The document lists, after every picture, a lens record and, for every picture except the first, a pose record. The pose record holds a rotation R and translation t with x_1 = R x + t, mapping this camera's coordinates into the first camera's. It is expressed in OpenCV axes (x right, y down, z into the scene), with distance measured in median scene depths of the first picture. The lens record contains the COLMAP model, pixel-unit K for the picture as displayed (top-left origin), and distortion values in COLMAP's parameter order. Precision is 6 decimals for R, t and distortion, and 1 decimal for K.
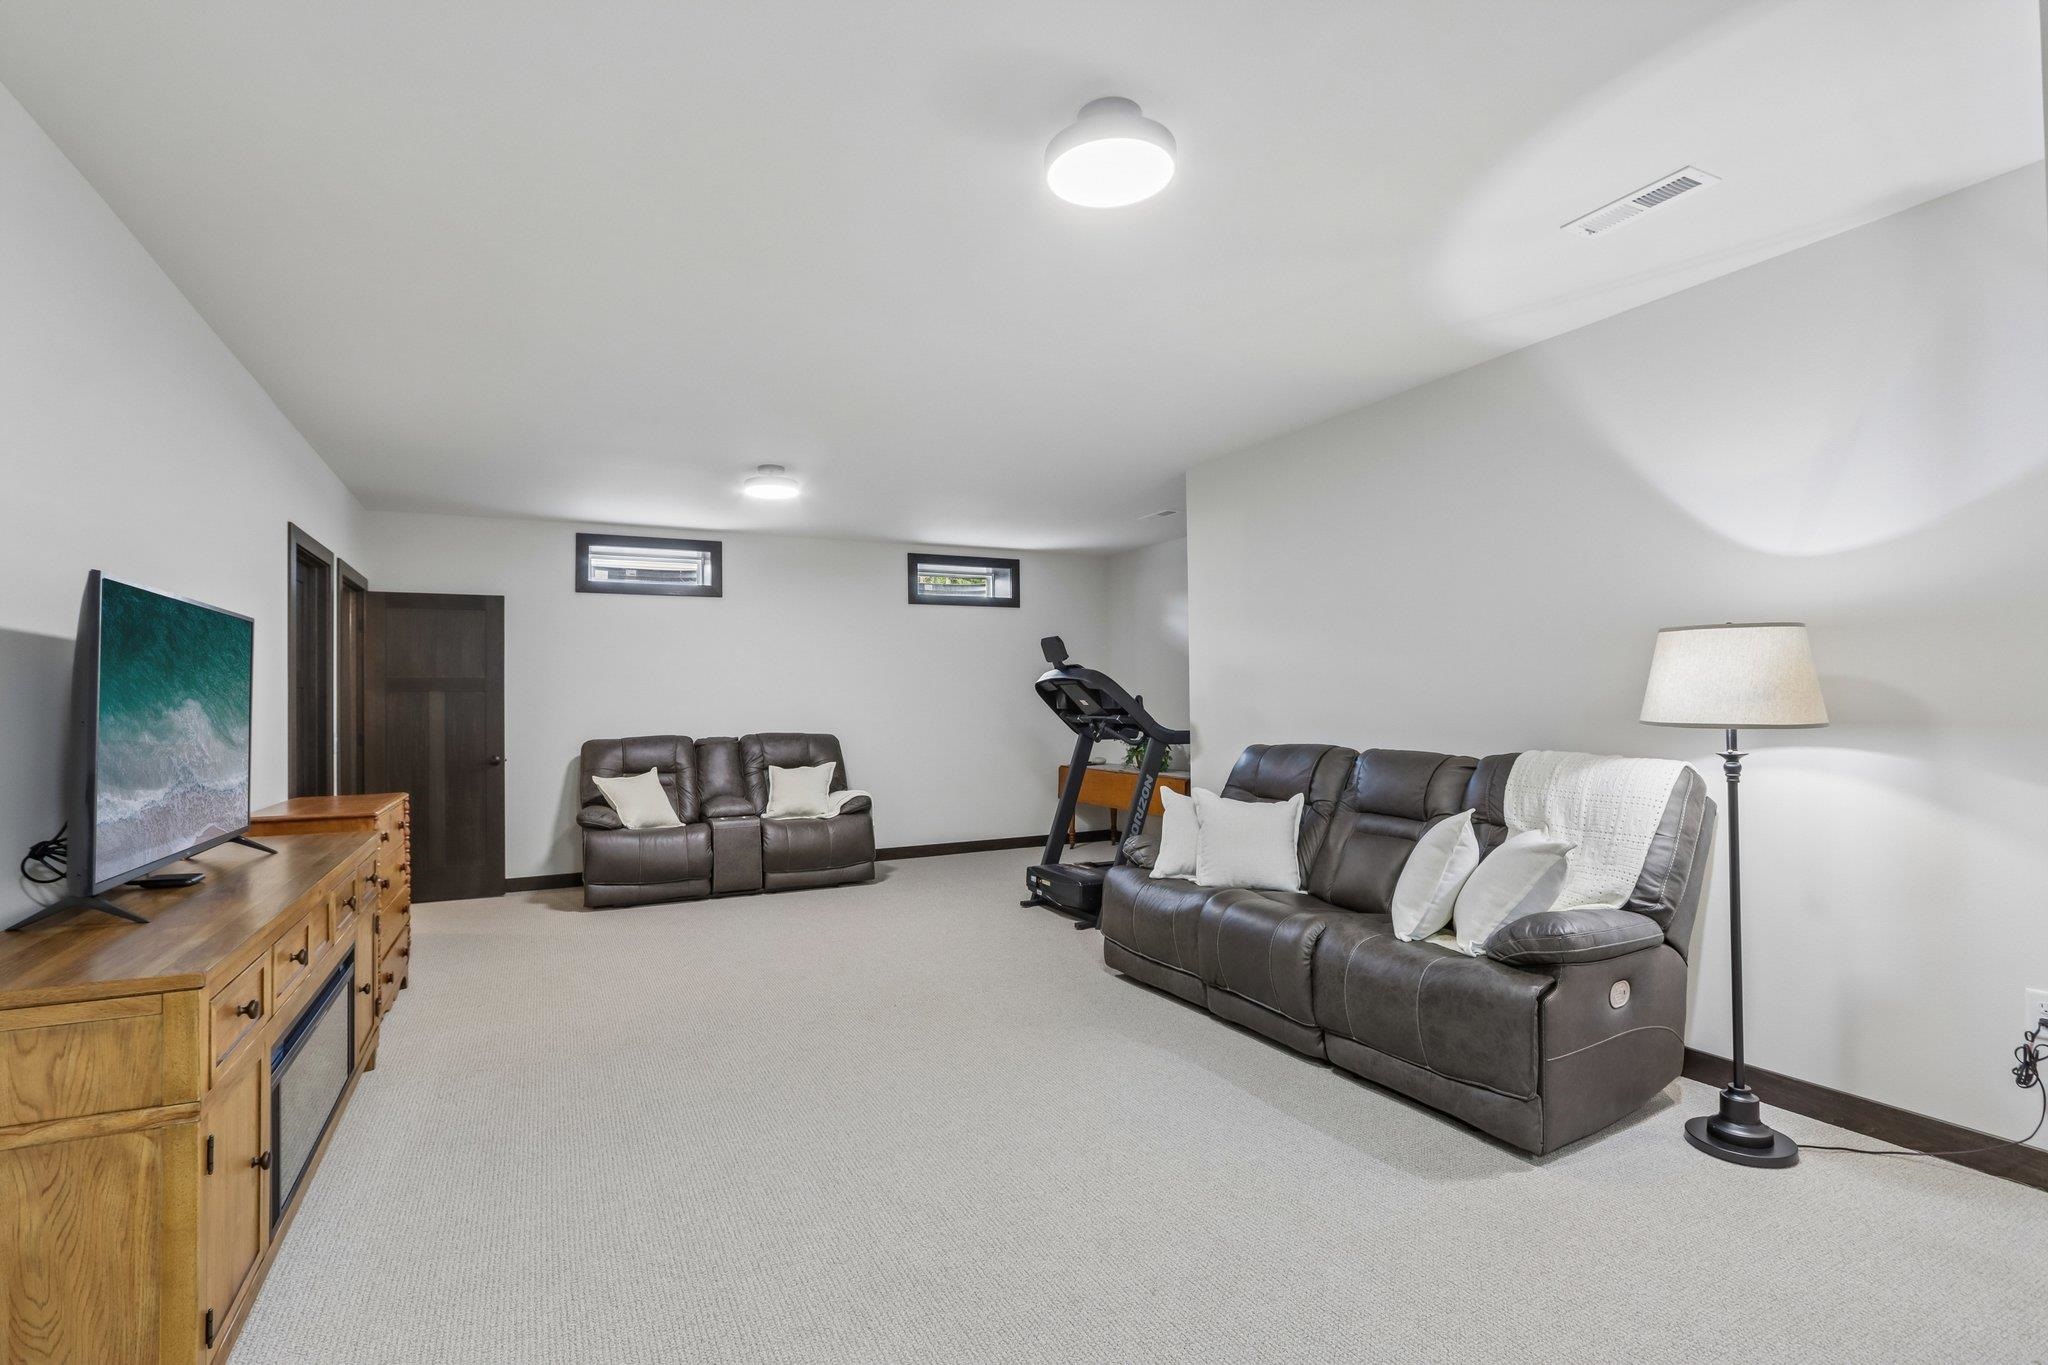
lens RADIAL K [[944.4, 0, 1004.1], [0, 944.4, 681.0], [0, 0, 1]] dist [-0.020476, 0.002608]
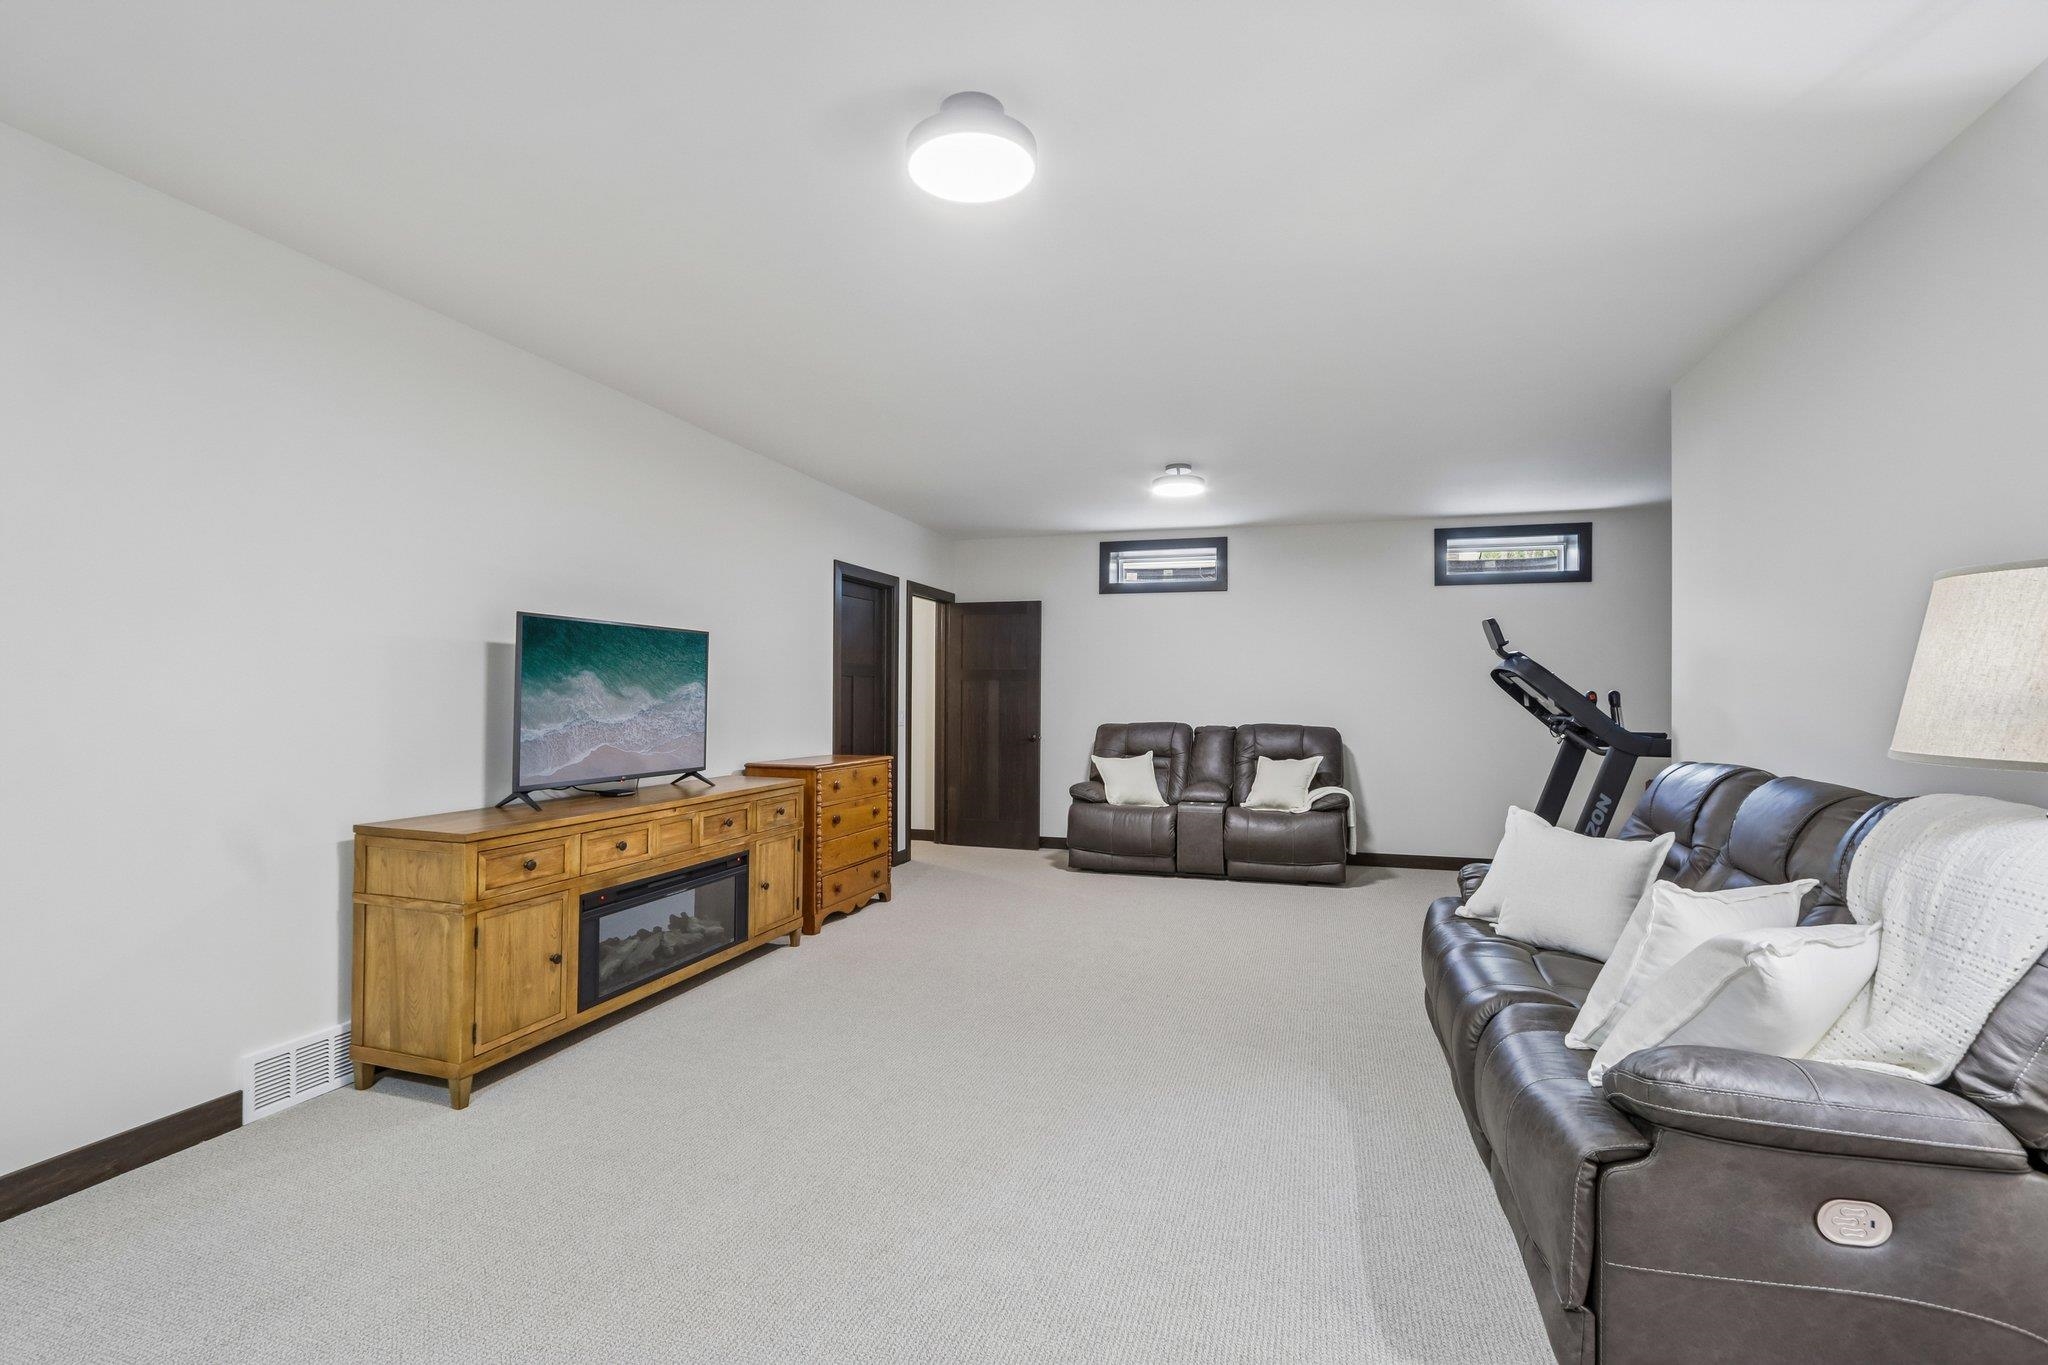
lens RADIAL K [[944.4, 0, 1007.1], [0, 944.4, 684.8], [0, 0, 1]] dist [-0.020476, 0.002608]
pose [[0.724776, 0.009759, -0.688916, 0.272443], [-0.000057, 0.999901, 0.014105, -0.000448], [0.688985, -0.010184, 0.724704, 0.096811]]
